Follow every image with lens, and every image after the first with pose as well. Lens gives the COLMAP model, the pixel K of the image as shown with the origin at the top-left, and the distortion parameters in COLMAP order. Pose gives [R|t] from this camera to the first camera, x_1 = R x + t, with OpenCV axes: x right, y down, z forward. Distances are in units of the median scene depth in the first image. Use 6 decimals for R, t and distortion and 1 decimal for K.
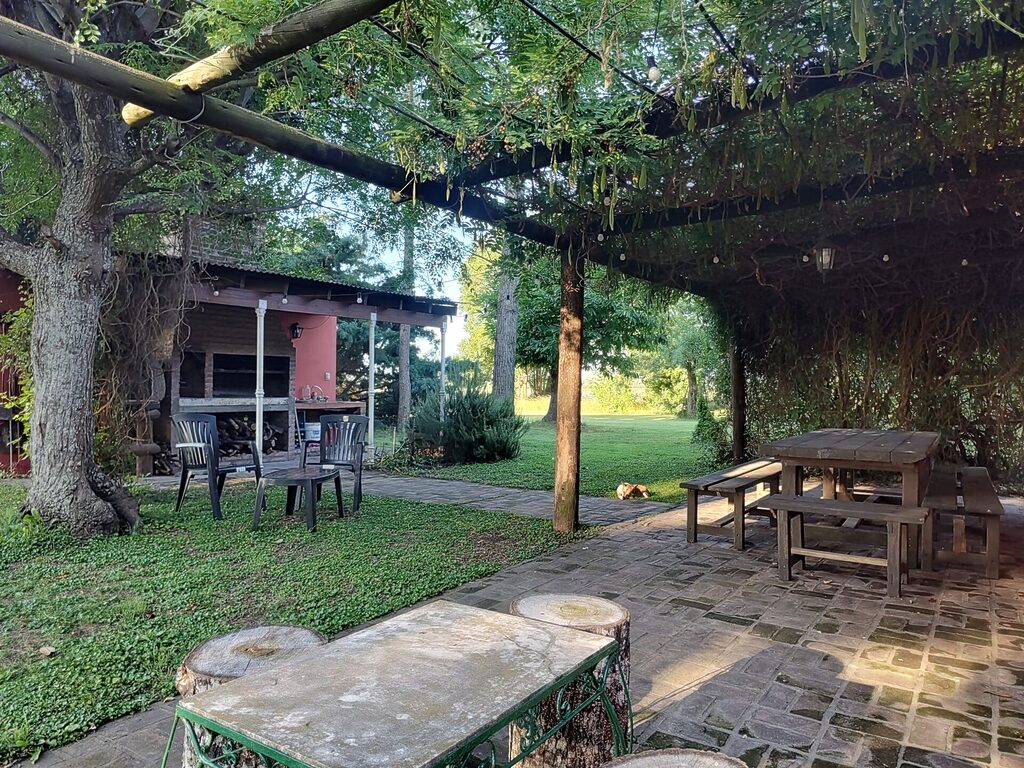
lens RADIAL K [[781.6, 0, 512.0], [0, 781.6, 384.0], [0, 0, 1]] dist [0.004036, 0.002180]
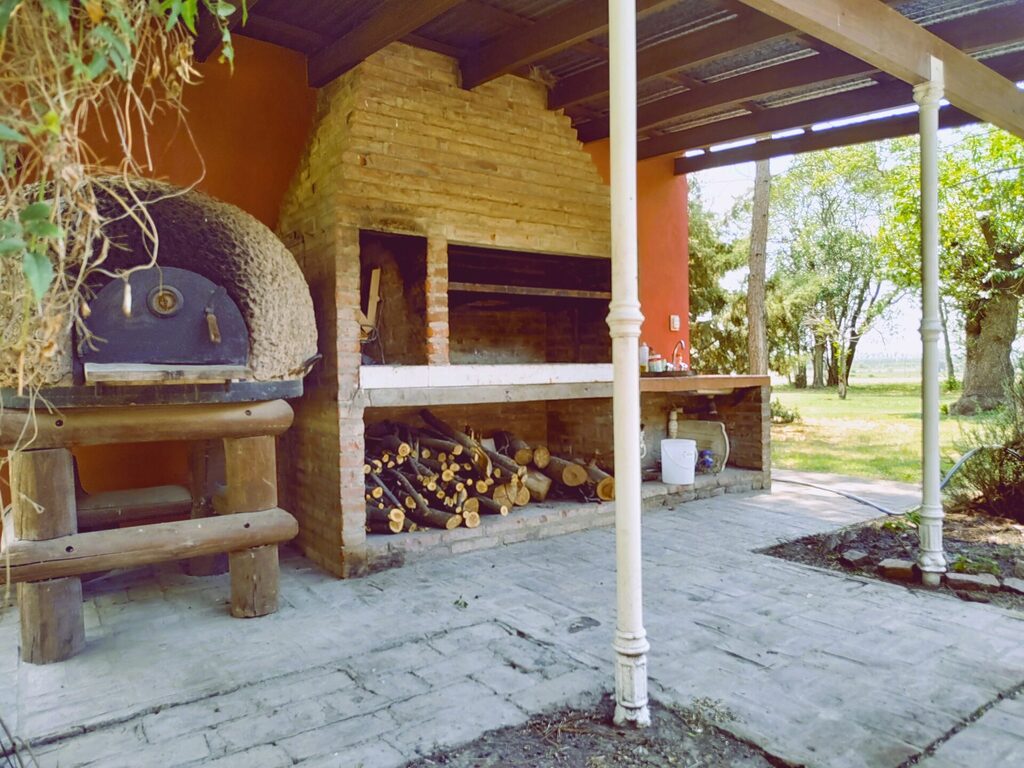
lens RADIAL K [[781.6, 0, 512.0], [0, 781.6, 384.0], [0, 0, 1]] dist [0.004036, 0.002180]
pose [[0.954077, -0.005815, -0.299504, -0.245425], [0.019470, 0.998901, 0.042629, 0.012944], [0.298927, -0.046502, 0.953142, 0.661433]]
